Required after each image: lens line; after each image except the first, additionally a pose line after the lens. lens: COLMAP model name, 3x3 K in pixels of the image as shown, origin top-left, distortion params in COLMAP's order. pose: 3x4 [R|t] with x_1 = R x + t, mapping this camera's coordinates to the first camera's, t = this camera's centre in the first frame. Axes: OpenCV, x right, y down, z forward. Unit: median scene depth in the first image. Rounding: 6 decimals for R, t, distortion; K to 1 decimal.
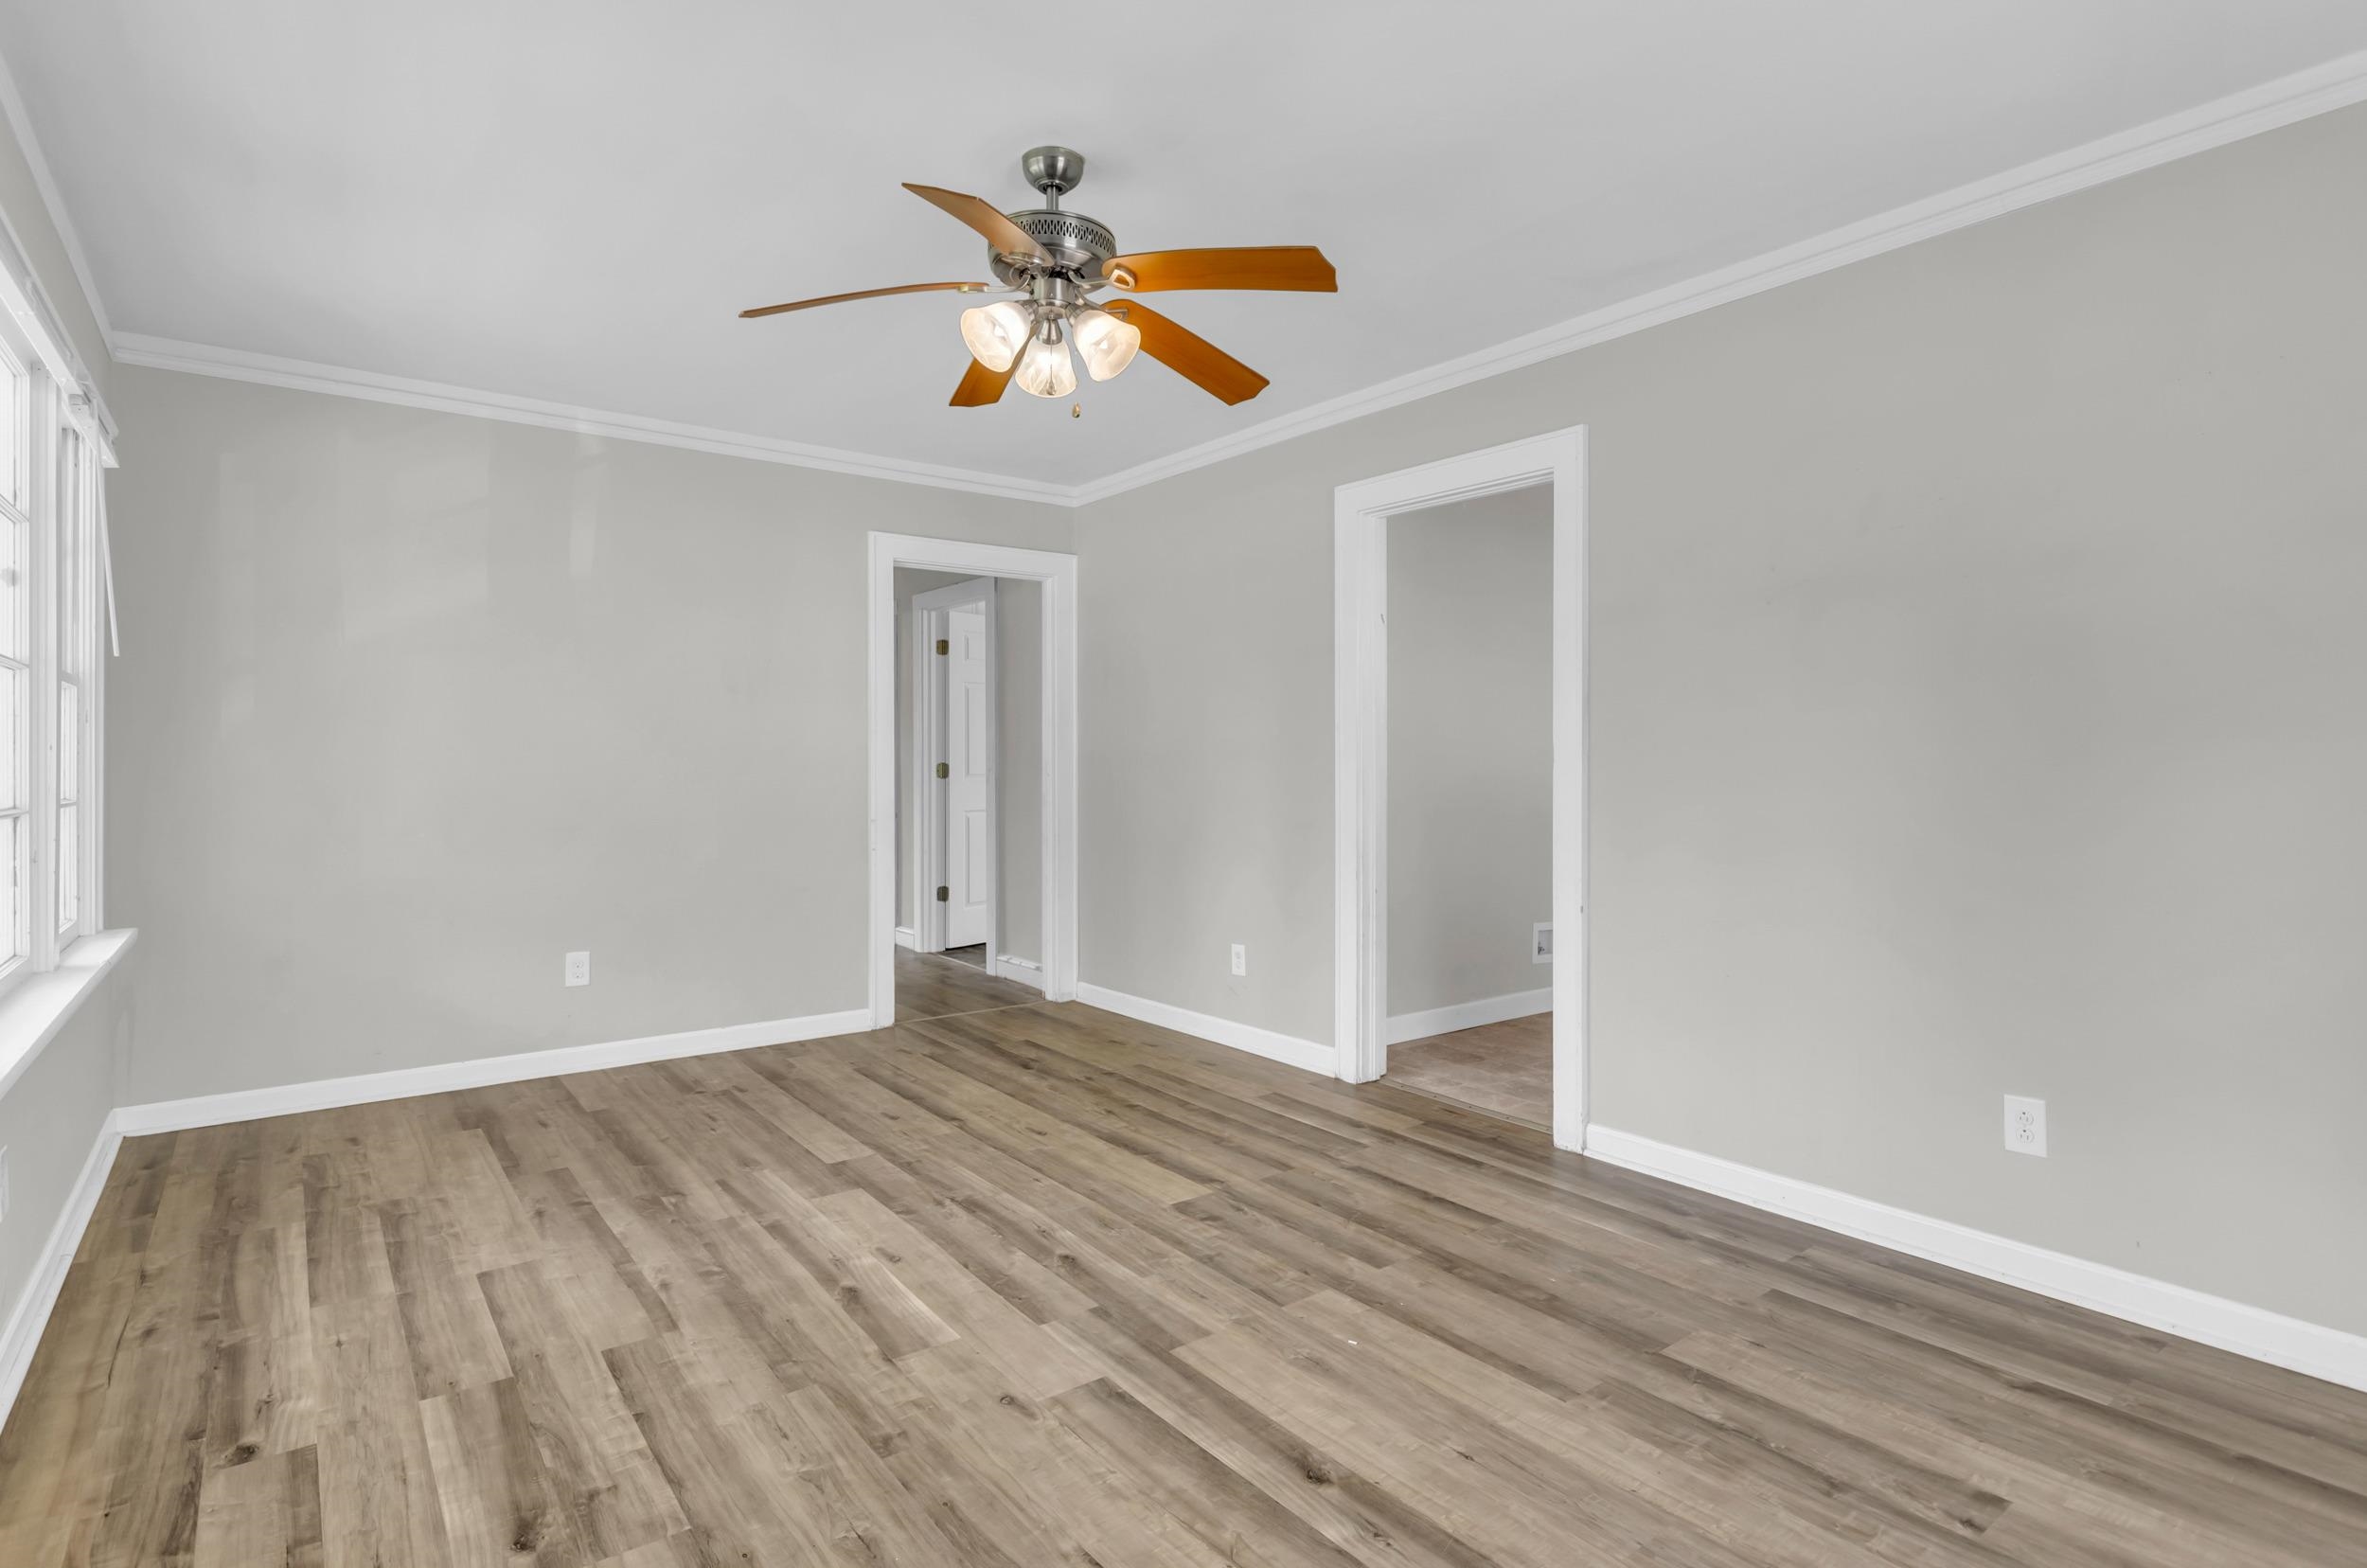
lens RADIAL K [[1190.2, 0, 1202.6], [0, 1190.2, 781.8], [0, 0, 1]] dist [-0.007356, -0.000280]
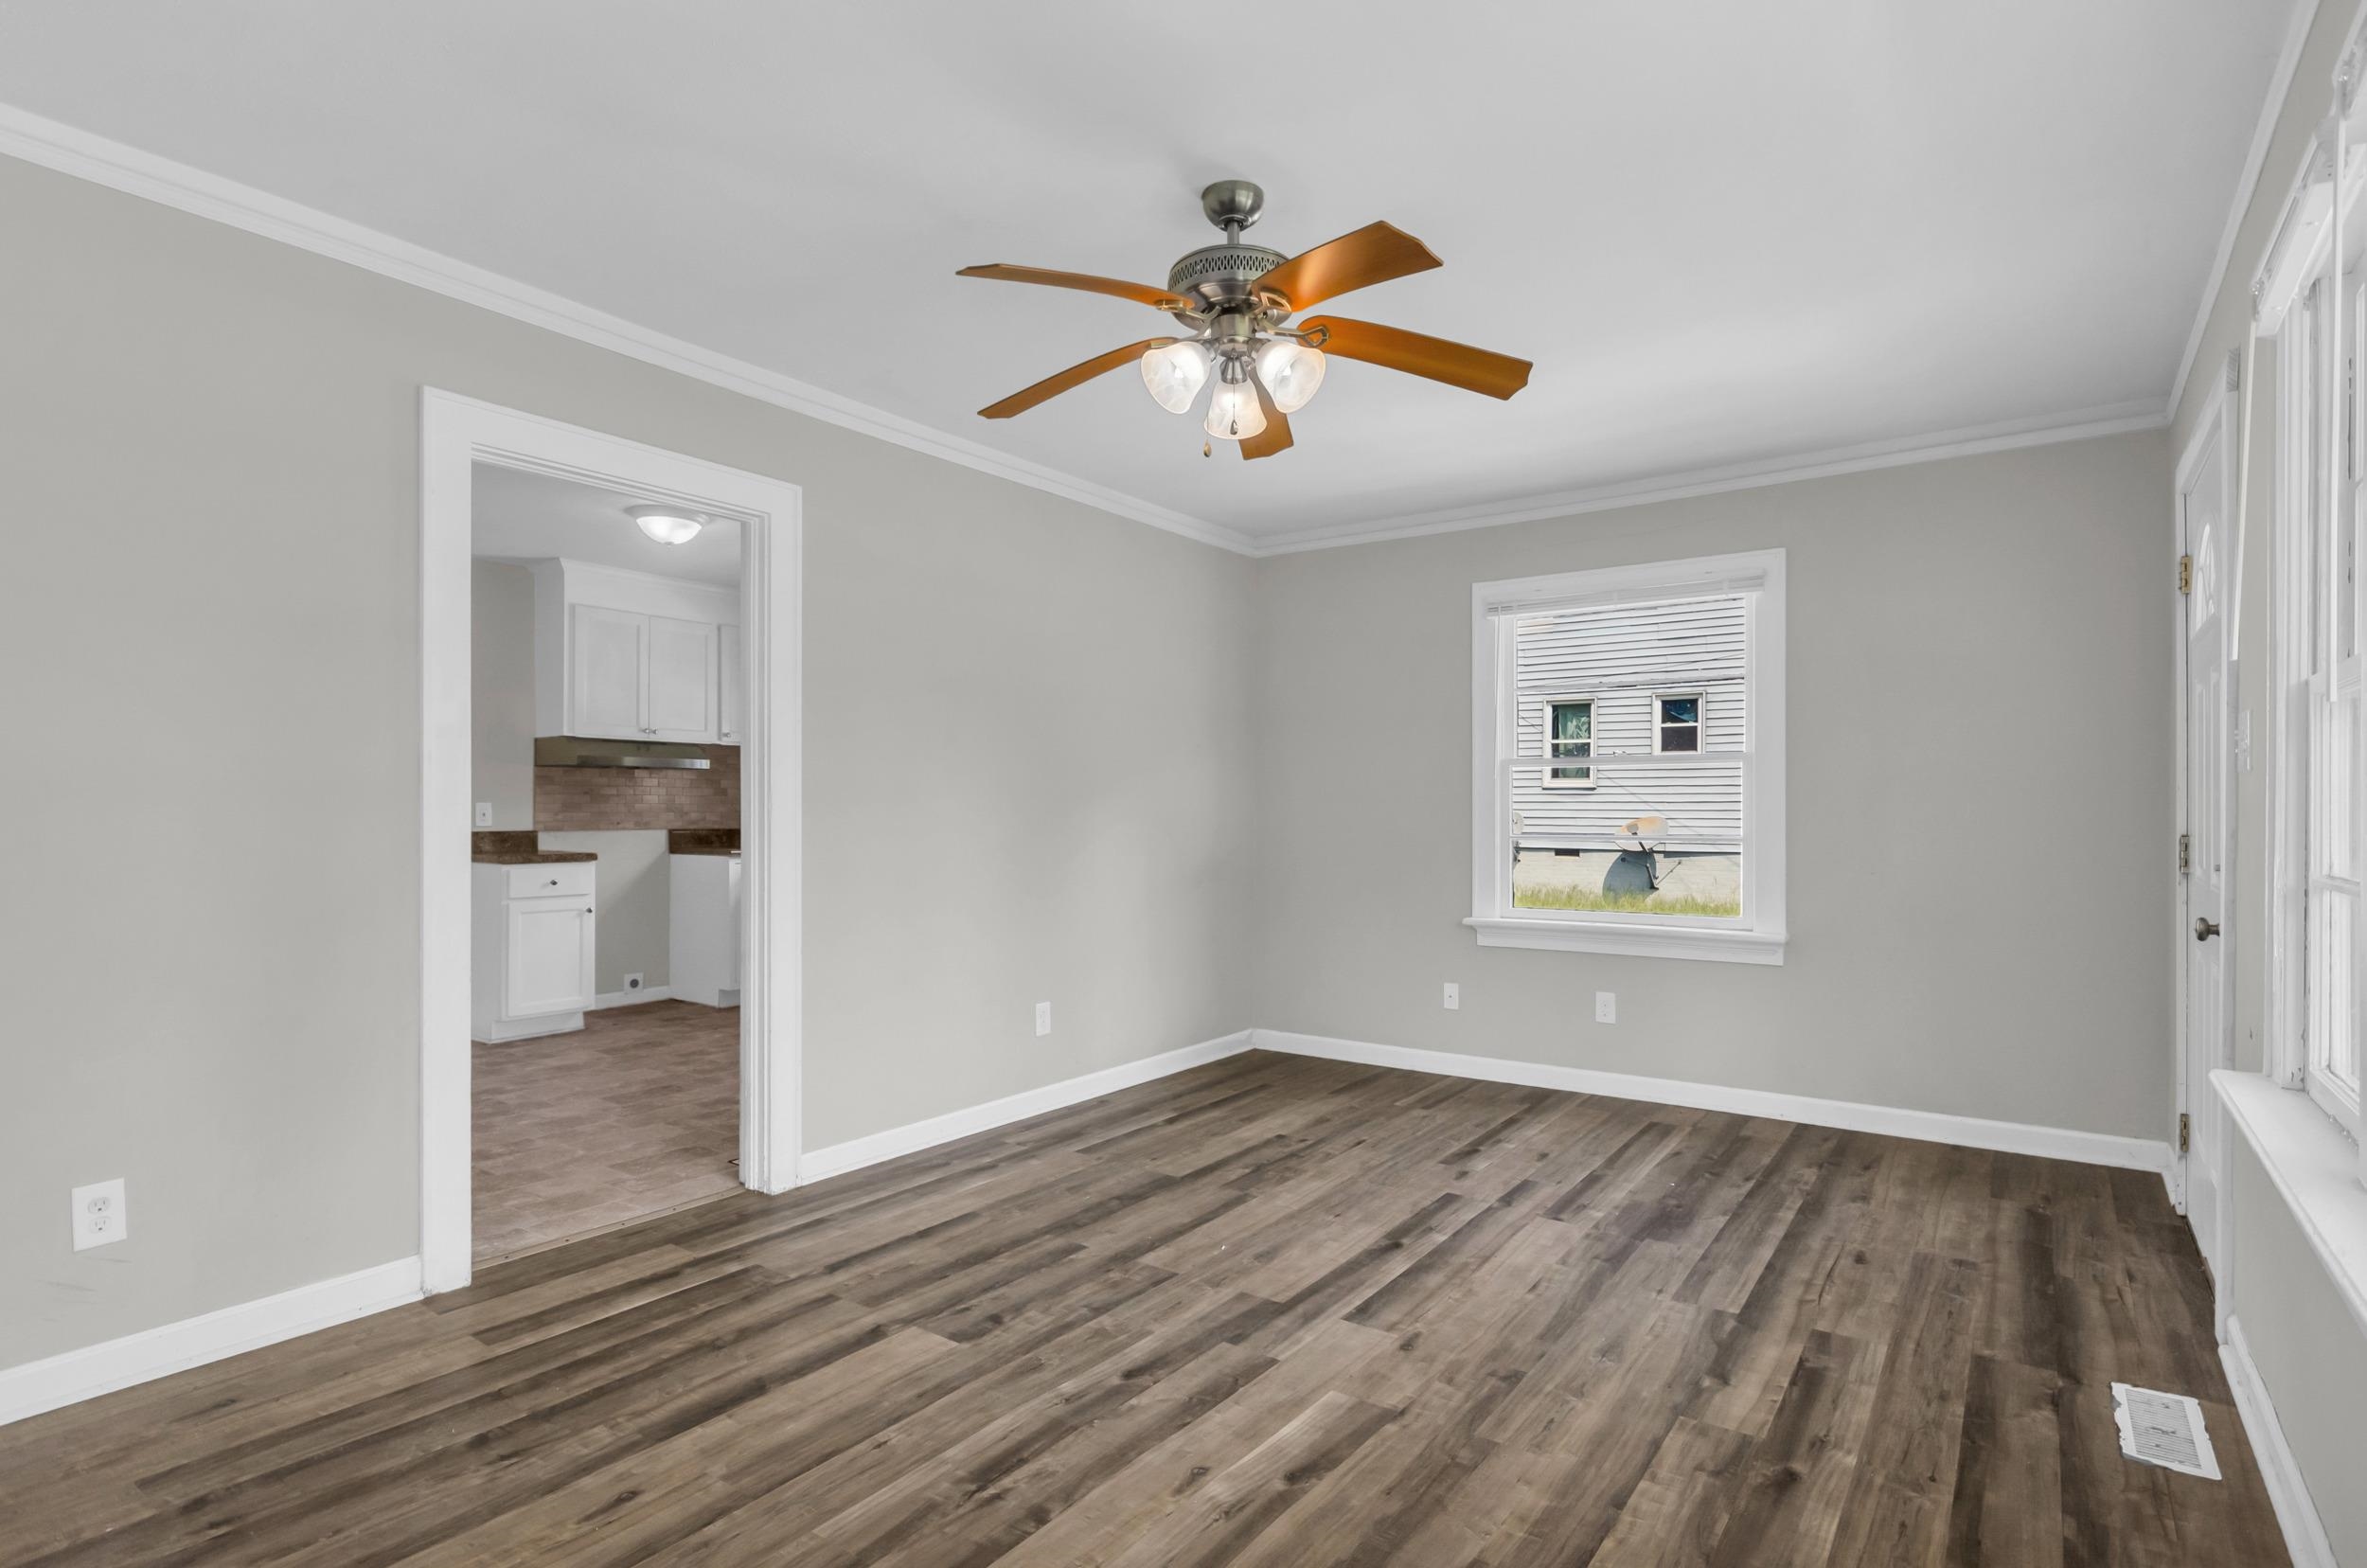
lens RADIAL K [[1190.2, 0, 1194.3], [0, 1190.2, 797.6], [0, 0, 1]] dist [-0.007356, -0.000280]
pose [[-0.290231, 0.007189, 0.956930, -1.005449], [0.016730, 0.999857, -0.002438, -0.024573], [-0.956810, 0.015302, -0.290310, 1.244049]]
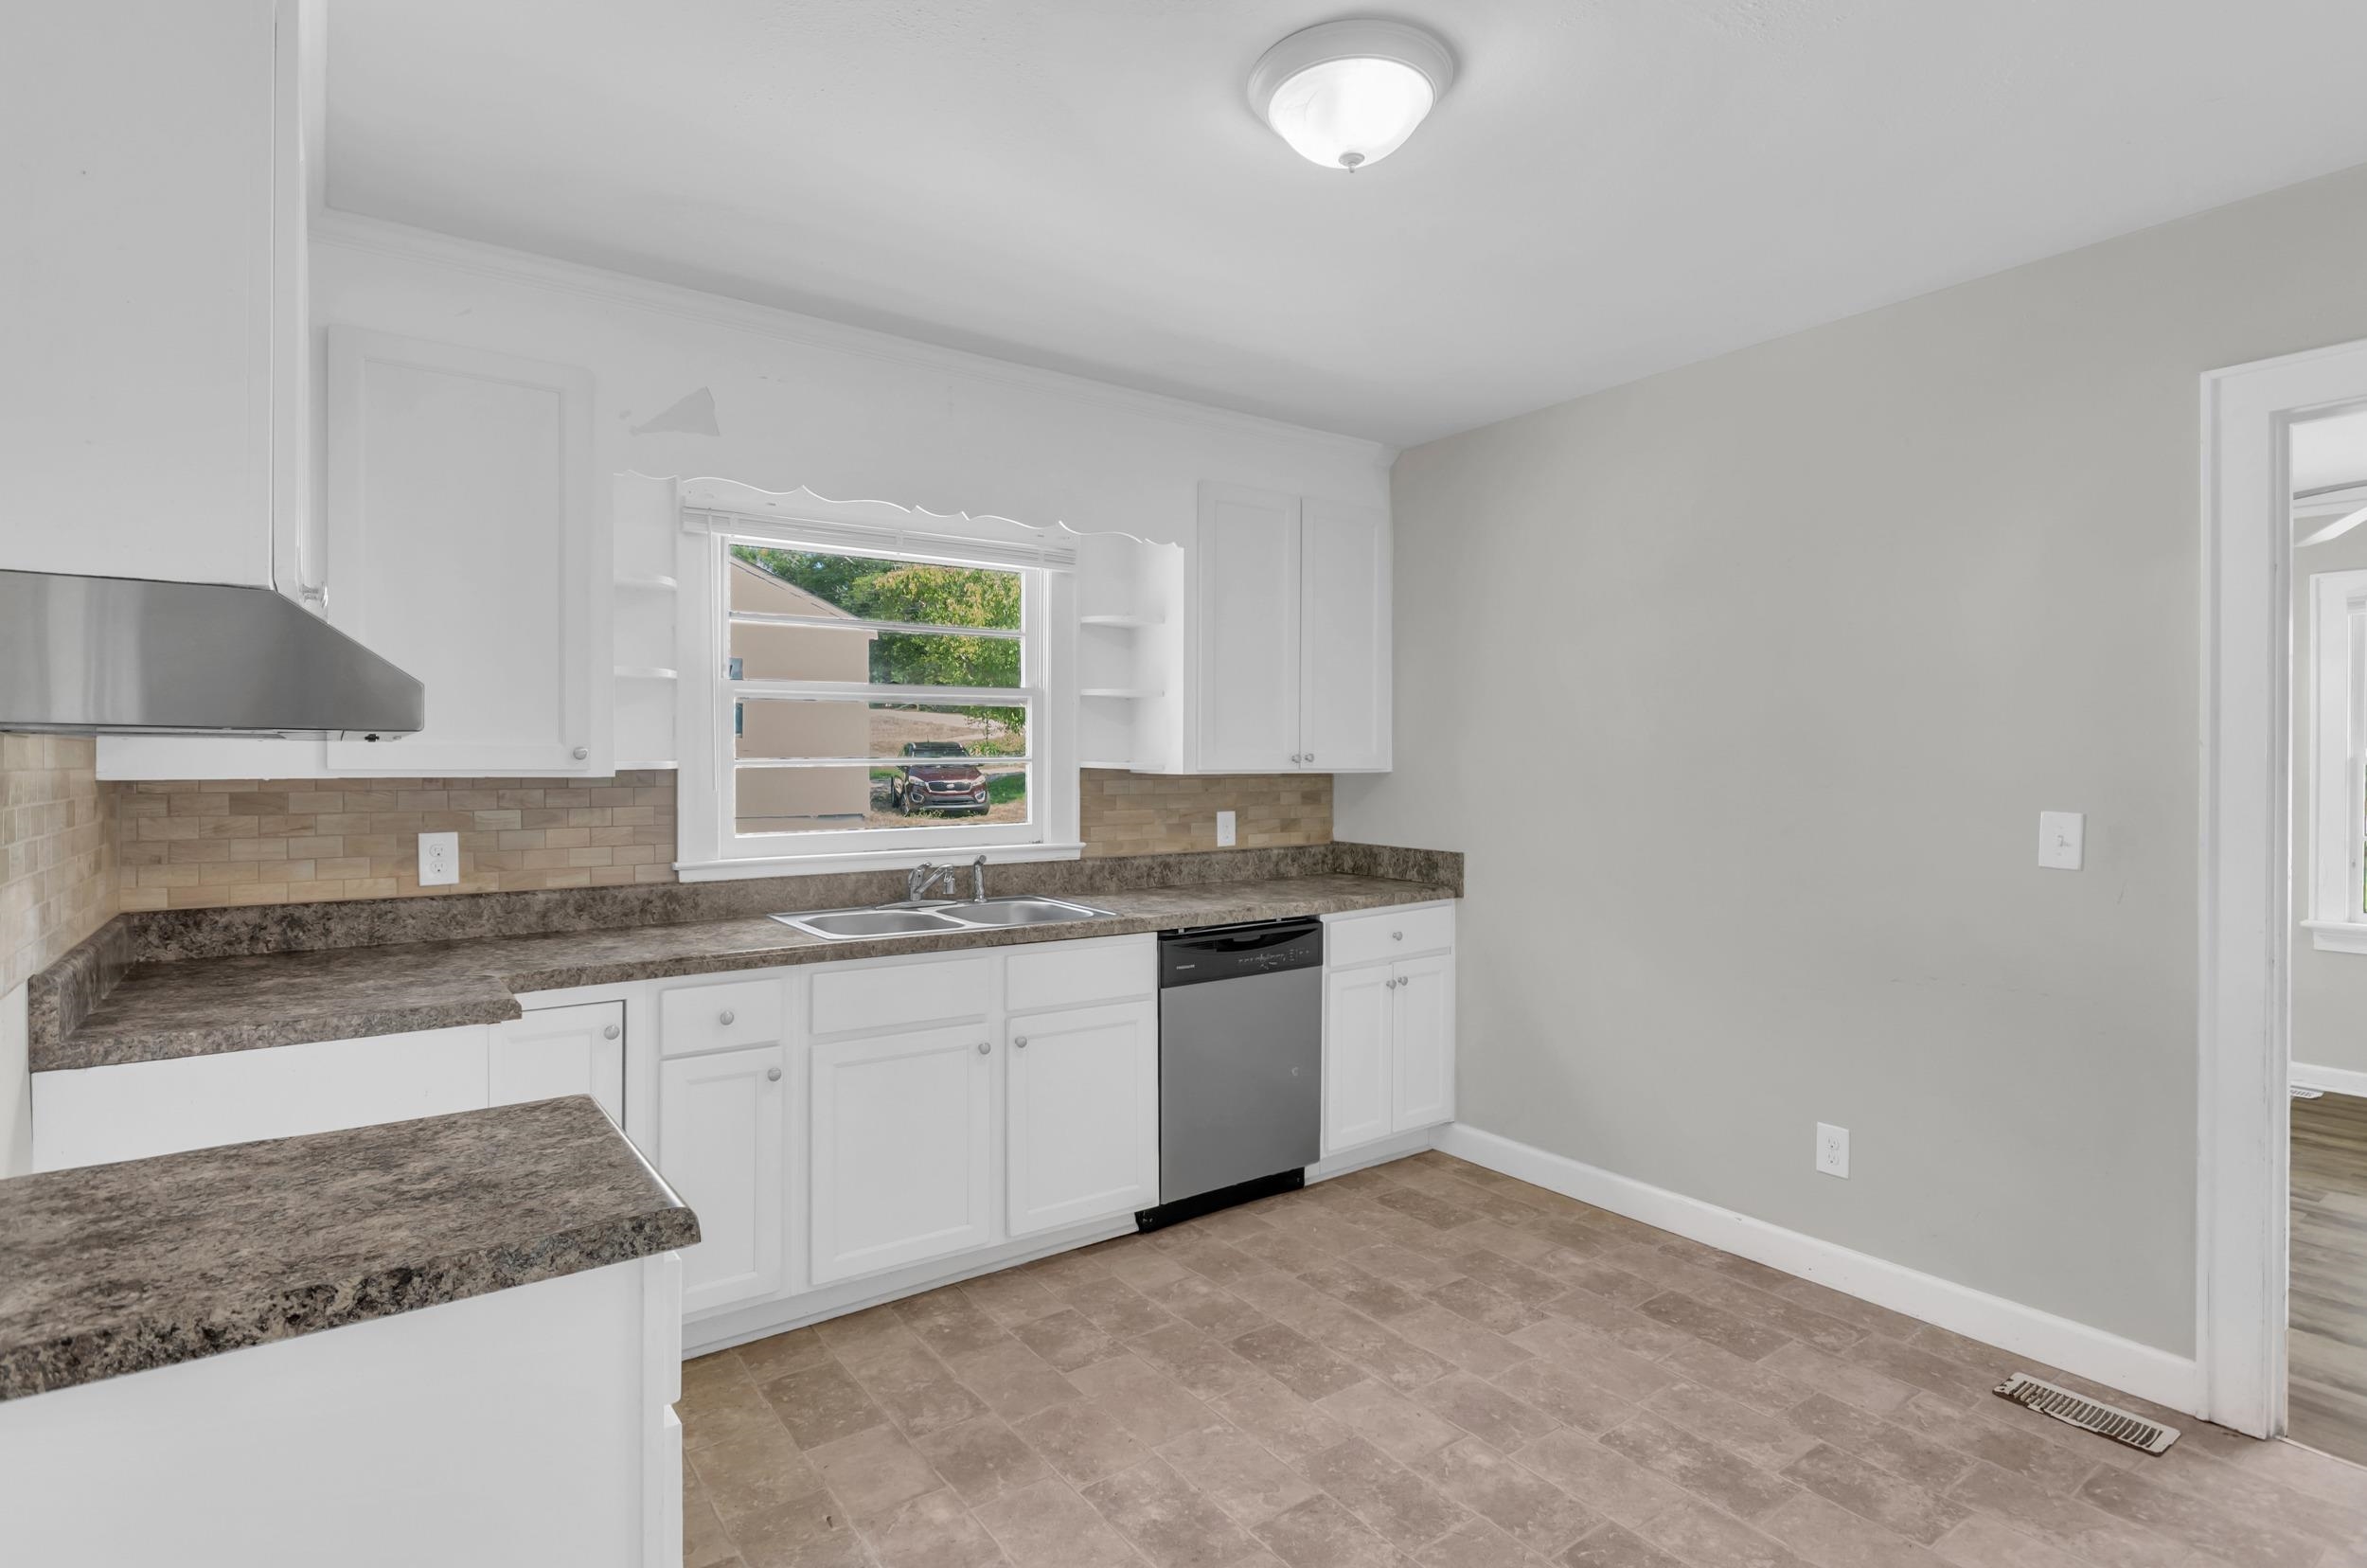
lens RADIAL K [[1190.2, 0, 1180.7], [0, 1190.2, 768.7], [0, 0, 1]] dist [-0.007356, -0.000280]
pose [[-0.999168, -0.003921, 0.040593, 1.179682], [-0.002919, 0.999691, 0.024704, -0.102691], [-0.040677, 0.024565, -0.998870, 2.217797]]
